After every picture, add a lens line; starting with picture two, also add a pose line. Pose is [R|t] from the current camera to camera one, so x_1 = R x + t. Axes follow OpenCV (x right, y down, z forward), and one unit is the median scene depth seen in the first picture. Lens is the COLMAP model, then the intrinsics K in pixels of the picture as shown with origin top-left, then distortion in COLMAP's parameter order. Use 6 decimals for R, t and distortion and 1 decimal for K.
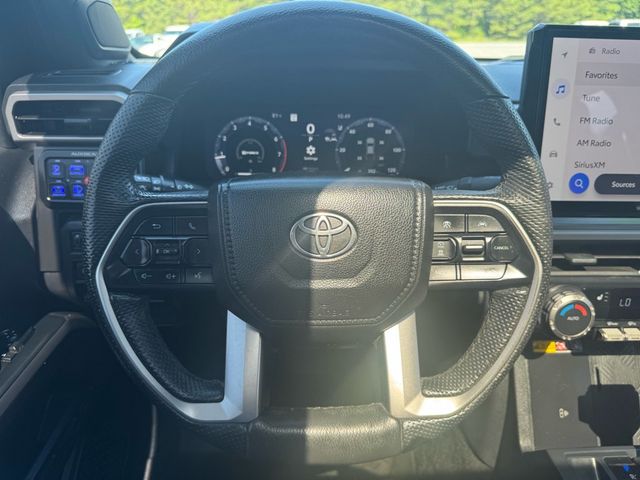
lens RADIAL K [[463.4, 0, 326.3], [0, 463.4, 234.3], [0, 0, 1]] dist [0.014164, -0.020523]
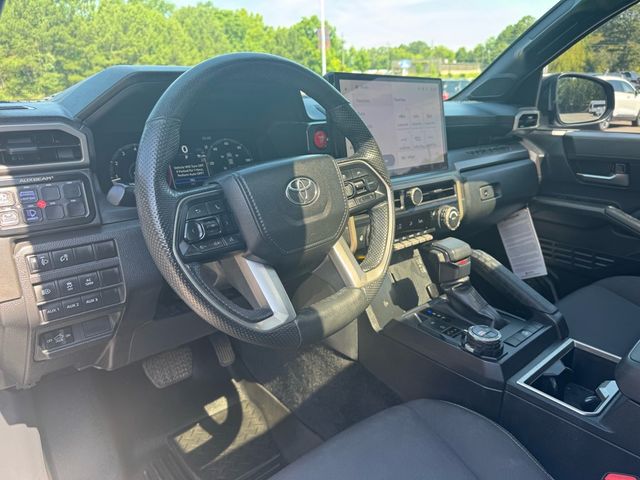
lens RADIAL K [[463.4, 0, 318.4], [0, 463.4, 237.4], [0, 0, 1]] dist [0.014164, -0.020523]
pose [[0.770822, -0.194603, 0.606599, -0.570003], [0.254063, 0.967106, -0.012587, 0.112700], [-0.584196, 0.163816, 0.794908, -0.177565]]
